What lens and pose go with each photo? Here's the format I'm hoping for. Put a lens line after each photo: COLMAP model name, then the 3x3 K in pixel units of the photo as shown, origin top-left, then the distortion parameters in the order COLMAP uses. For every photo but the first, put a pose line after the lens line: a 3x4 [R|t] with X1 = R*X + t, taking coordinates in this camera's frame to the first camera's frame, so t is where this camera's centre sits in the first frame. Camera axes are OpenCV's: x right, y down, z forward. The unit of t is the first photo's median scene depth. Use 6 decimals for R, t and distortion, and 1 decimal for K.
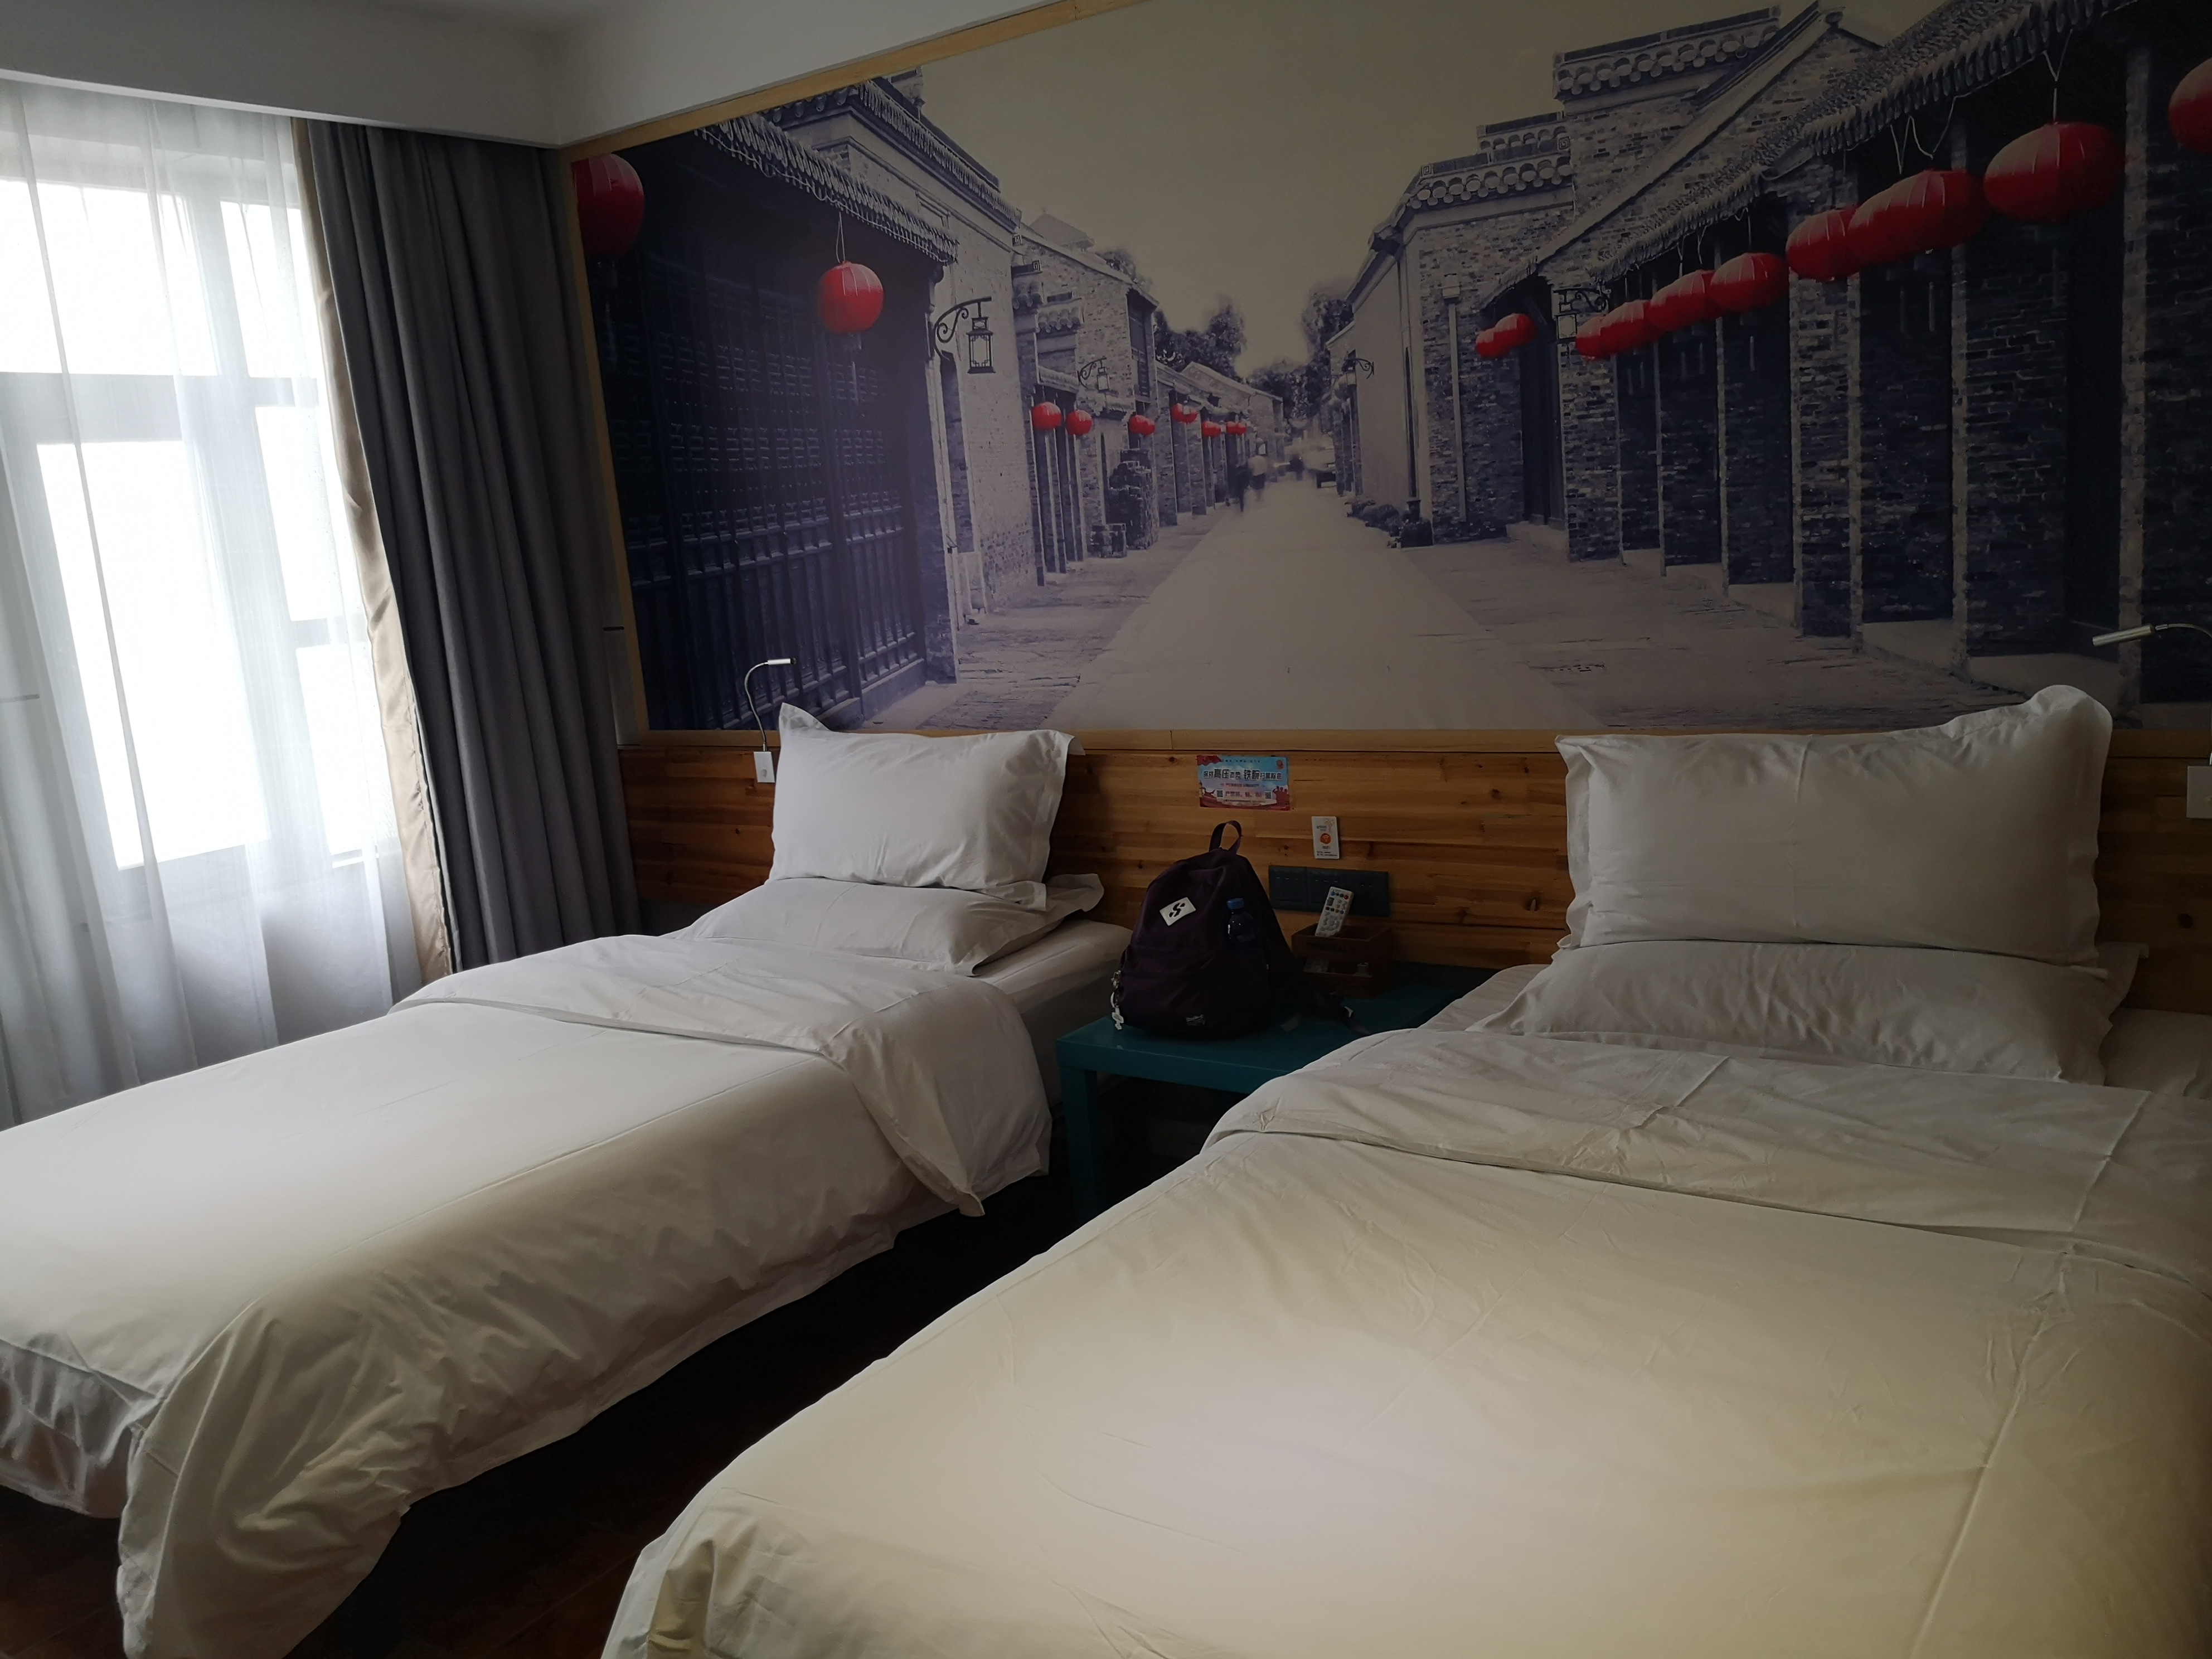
lens RADIAL K [[1756.6, 0, 1106.0], [0, 1756.6, 829.5], [0, 0, 1]] dist [0.012539, -0.013184]
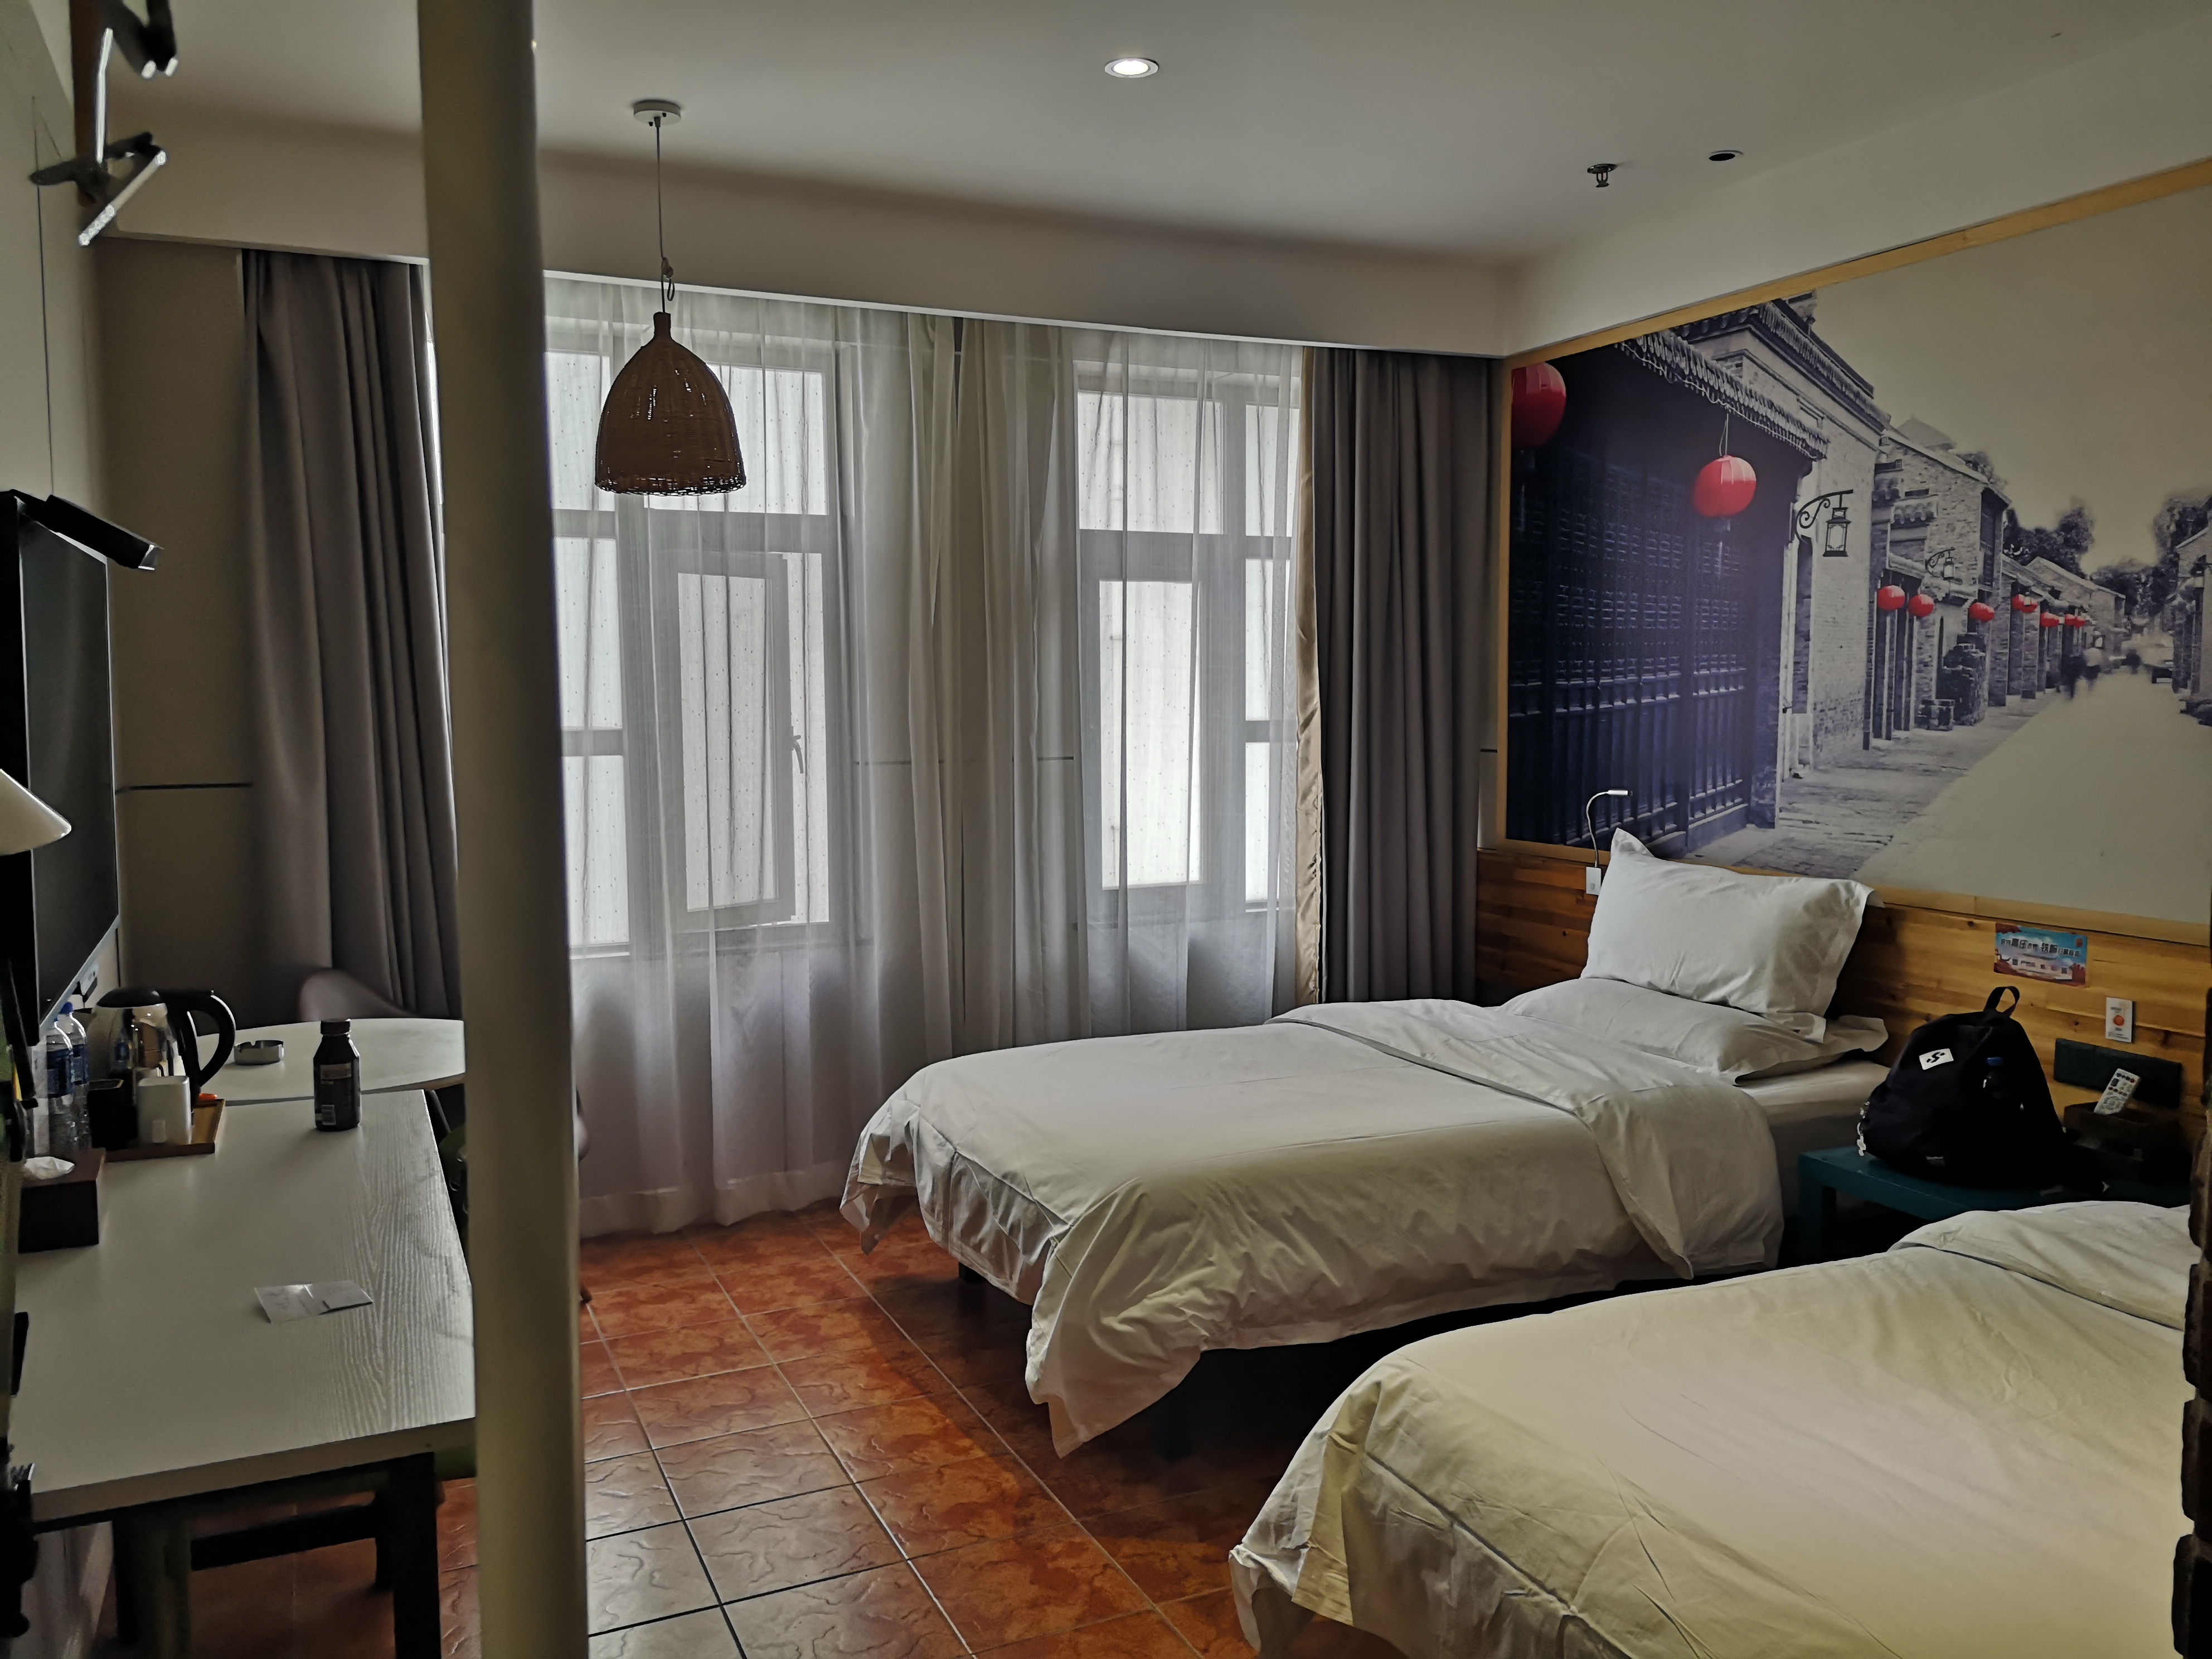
lens RADIAL K [[1756.6, 0, 1106.0], [0, 1756.6, 829.5], [0, 0, 1]] dist [0.012539, -0.013184]
pose [[0.860672, 0.119613, -0.494910, 0.109953], [-0.153759, 0.987692, -0.028684, 0.015015], [0.485388, 0.100784, 0.868471, -0.185293]]
